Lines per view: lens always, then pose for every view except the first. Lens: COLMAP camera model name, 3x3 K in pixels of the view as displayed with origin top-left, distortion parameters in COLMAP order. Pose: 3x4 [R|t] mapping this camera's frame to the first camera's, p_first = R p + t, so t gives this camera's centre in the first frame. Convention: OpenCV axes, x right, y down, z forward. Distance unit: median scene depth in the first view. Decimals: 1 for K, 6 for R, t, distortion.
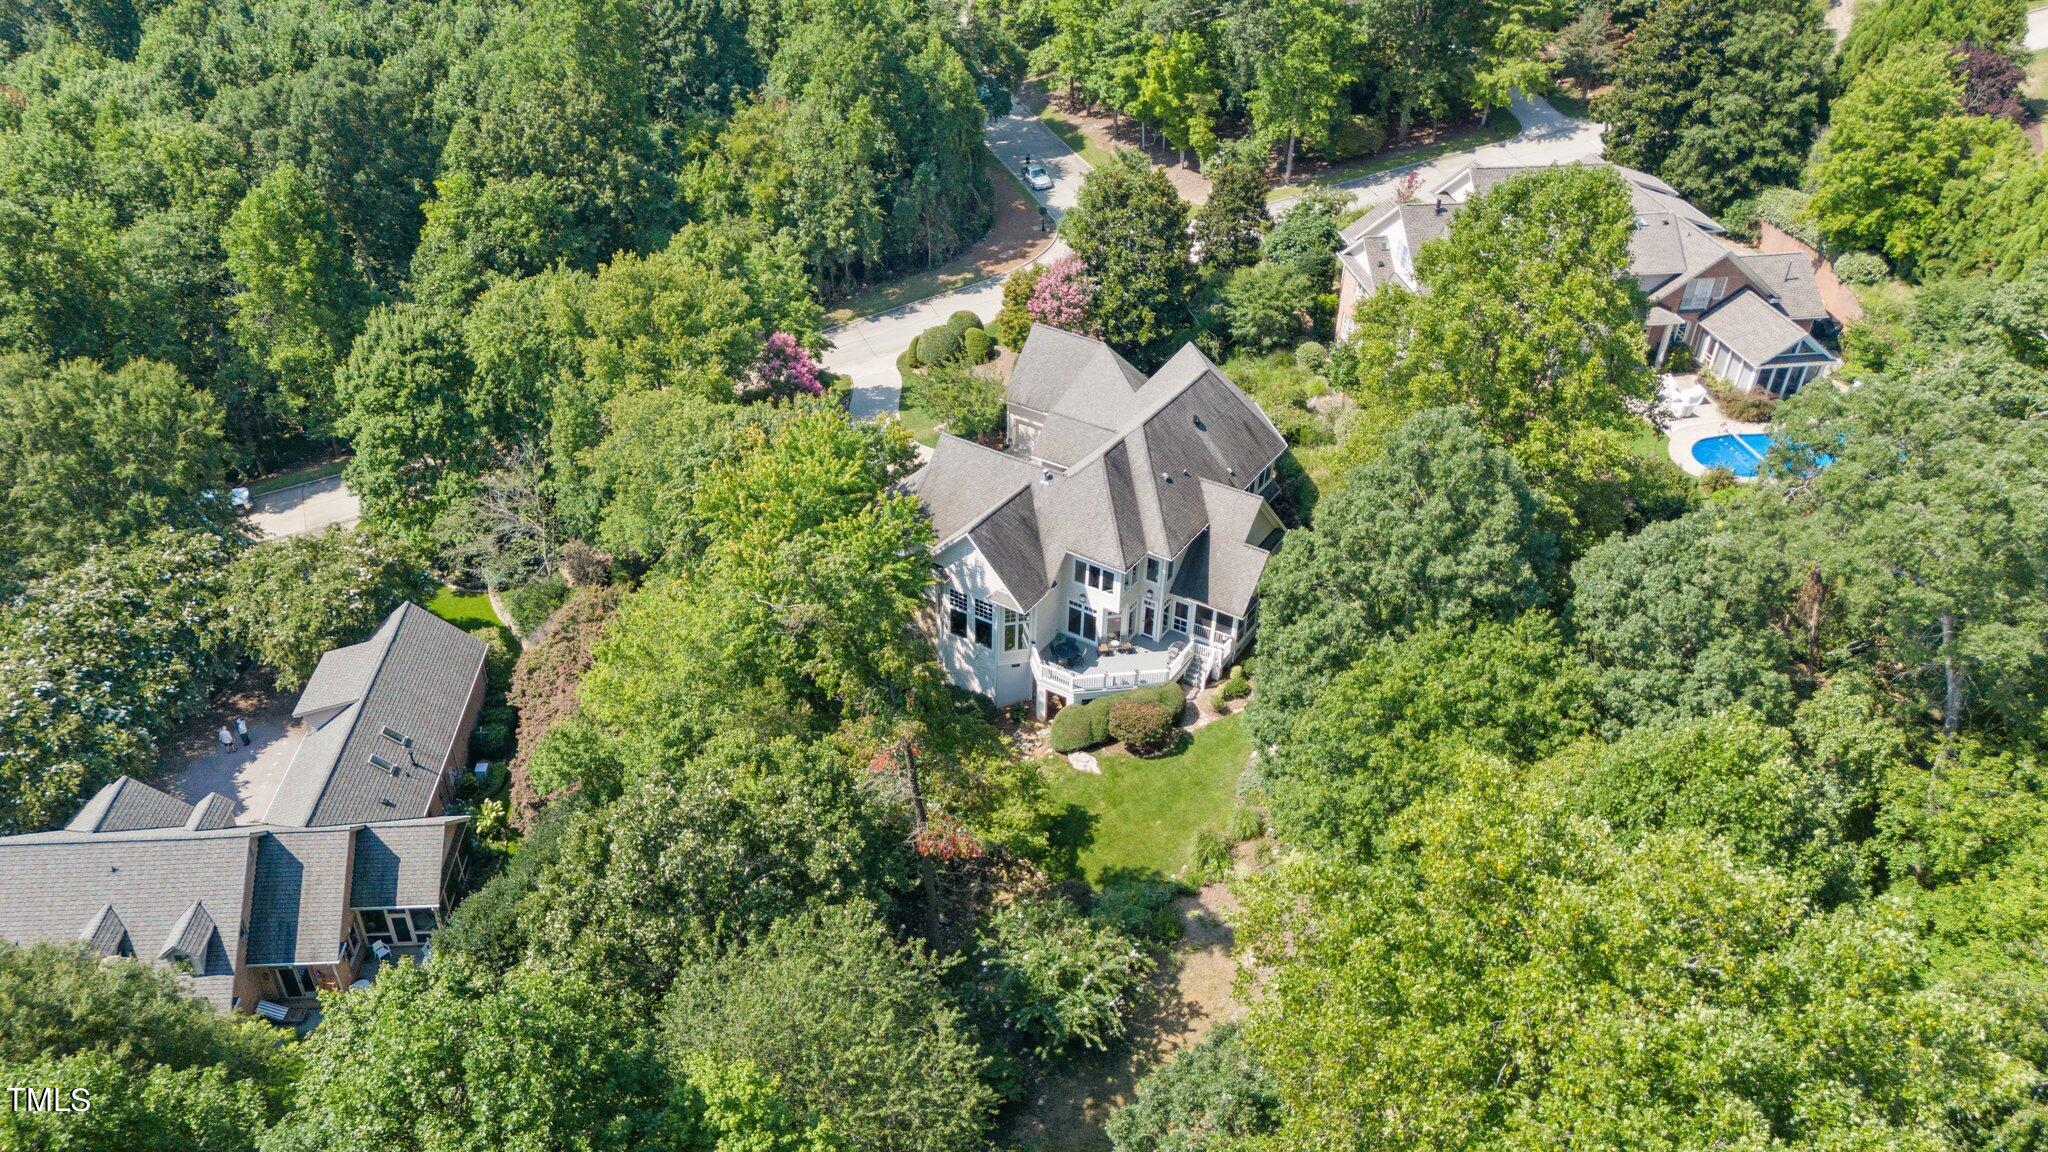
lens RADIAL K [[1516.7, 0, 1020.4], [0, 1516.7, 577.1], [0, 0, 1]] dist [0.047061, -0.032471]
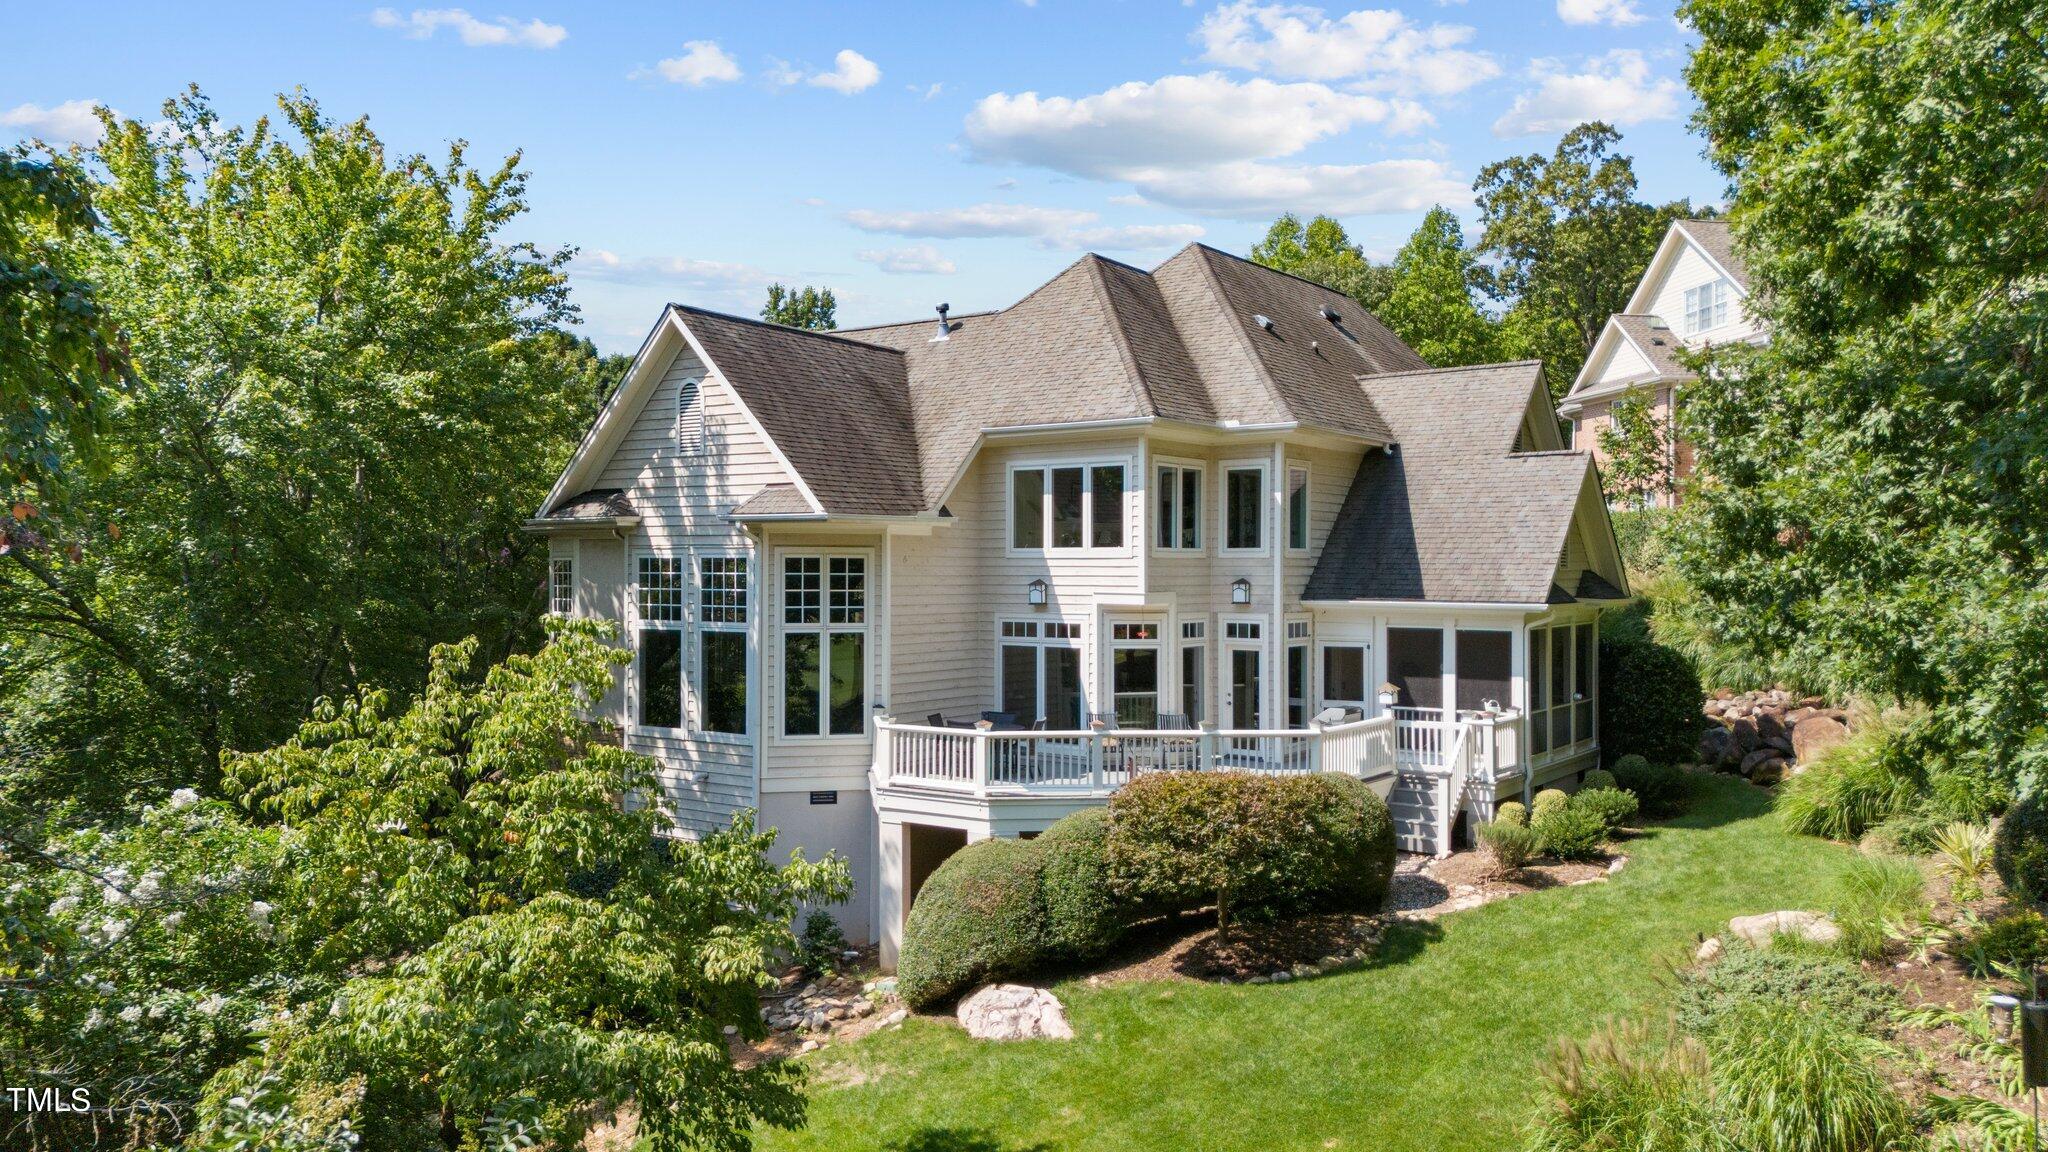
lens RADIAL K [[1516.7, 0, 1028.5], [0, 1516.7, 572.5], [0, 0, 1]] dist [0.047061, -0.032471]
pose [[0.997820, -0.021292, -0.062468, 0.060106], [-0.016973, 0.831898, -0.554668, 0.194460], [0.063778, 0.554519, 0.829723, 0.724745]]
